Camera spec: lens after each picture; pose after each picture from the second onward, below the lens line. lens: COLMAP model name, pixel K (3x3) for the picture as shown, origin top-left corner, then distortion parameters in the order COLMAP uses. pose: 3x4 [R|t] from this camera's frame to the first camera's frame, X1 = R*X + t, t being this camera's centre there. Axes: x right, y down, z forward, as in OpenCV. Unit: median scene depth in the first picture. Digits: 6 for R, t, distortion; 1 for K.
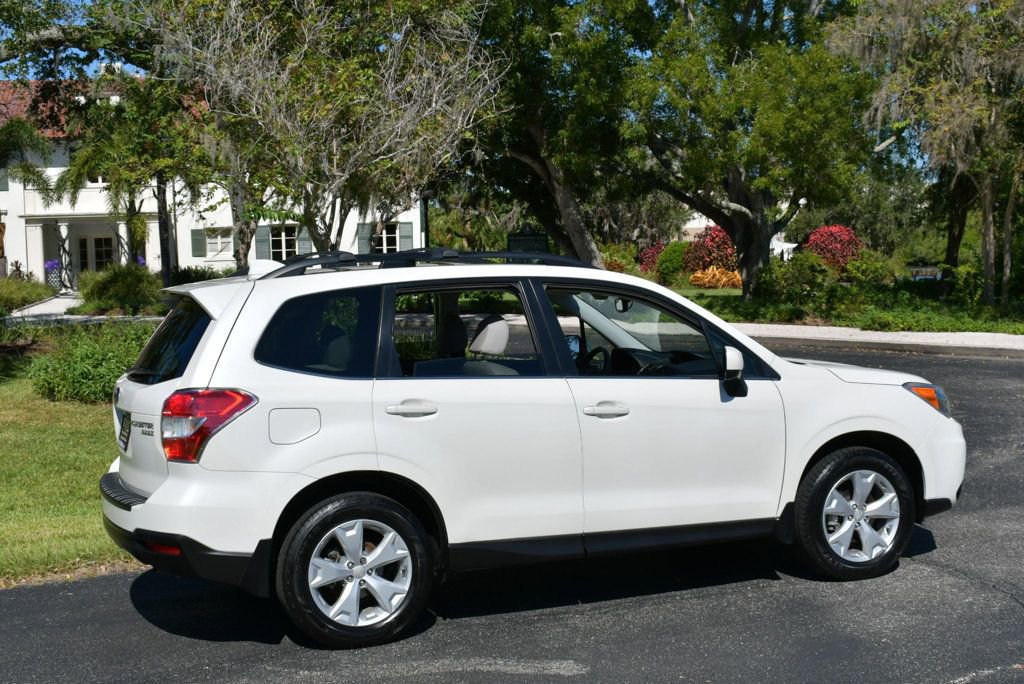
lens RADIAL K [[1422.5, 0, 512.0], [0, 1422.5, 342.0], [0, 0, 1]] dist [-0.037894, -0.046808]
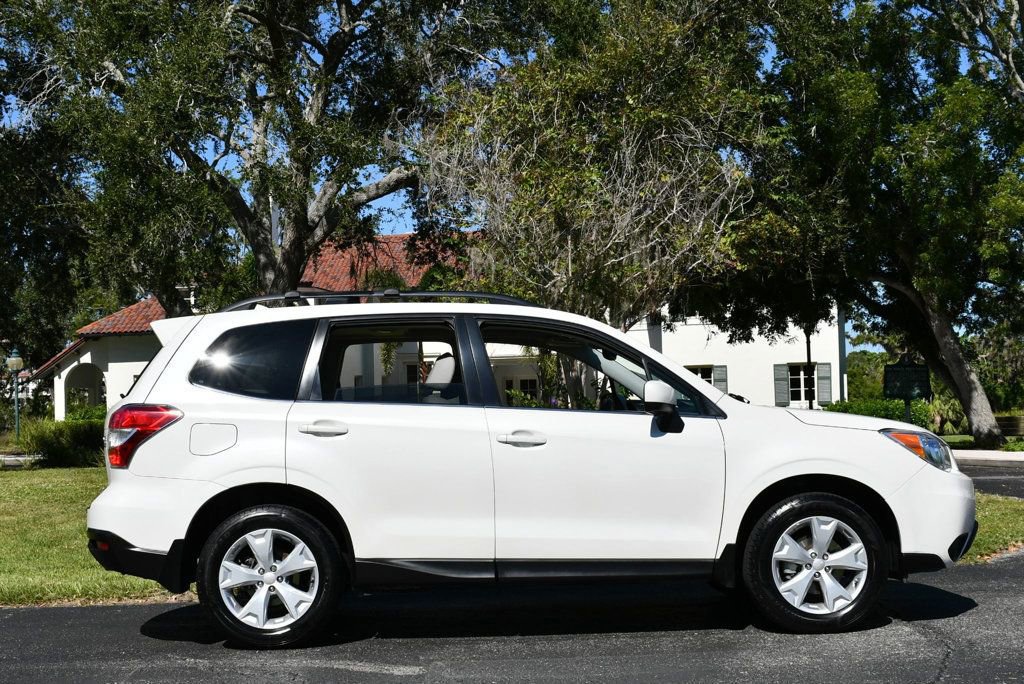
lens RADIAL K [[1443.3, 0, 515.6], [0, 1443.3, 343.0], [0, 0, 1]] dist [-0.038558, -0.041773]
pose [[0.944568, -0.009812, -0.328170, 0.385519], [-0.026026, 0.994170, -0.104635, 0.084078], [0.327283, 0.107376, 0.938806, 0.013856]]
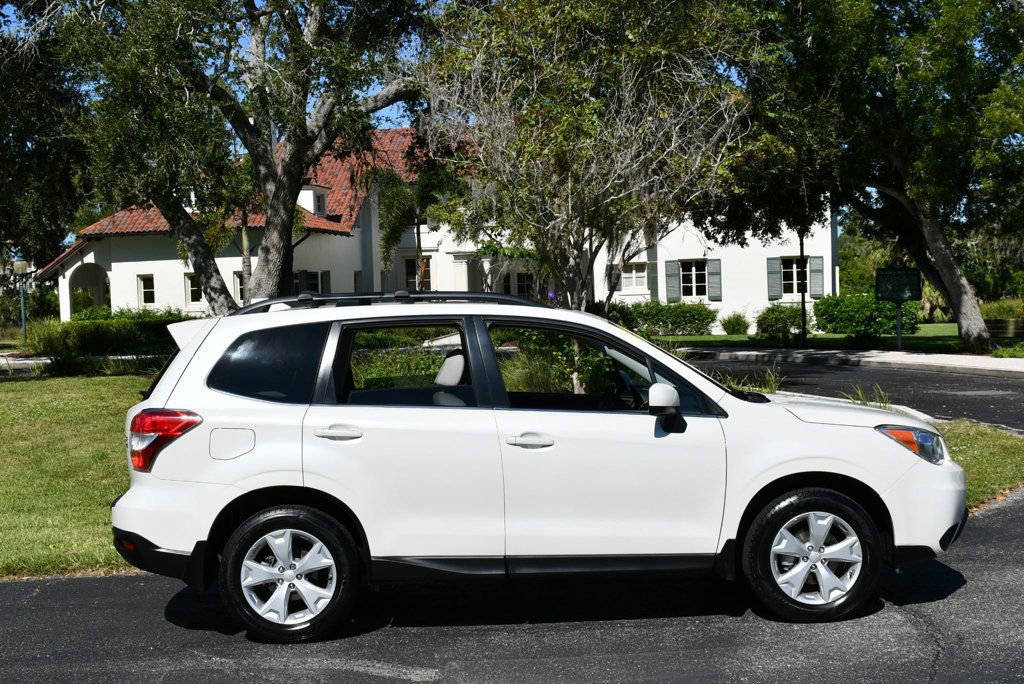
lens RADIAL K [[1422.5, 0, 512.0], [0, 1422.5, 342.0], [0, 0, 1]] dist [-0.037894, -0.046808]
pose [[0.944789, 0.012217, -0.327453, 0.381915], [-0.019898, 0.999600, -0.020118, -0.004053], [0.327076, 0.025523, 0.944653, -0.008934]]
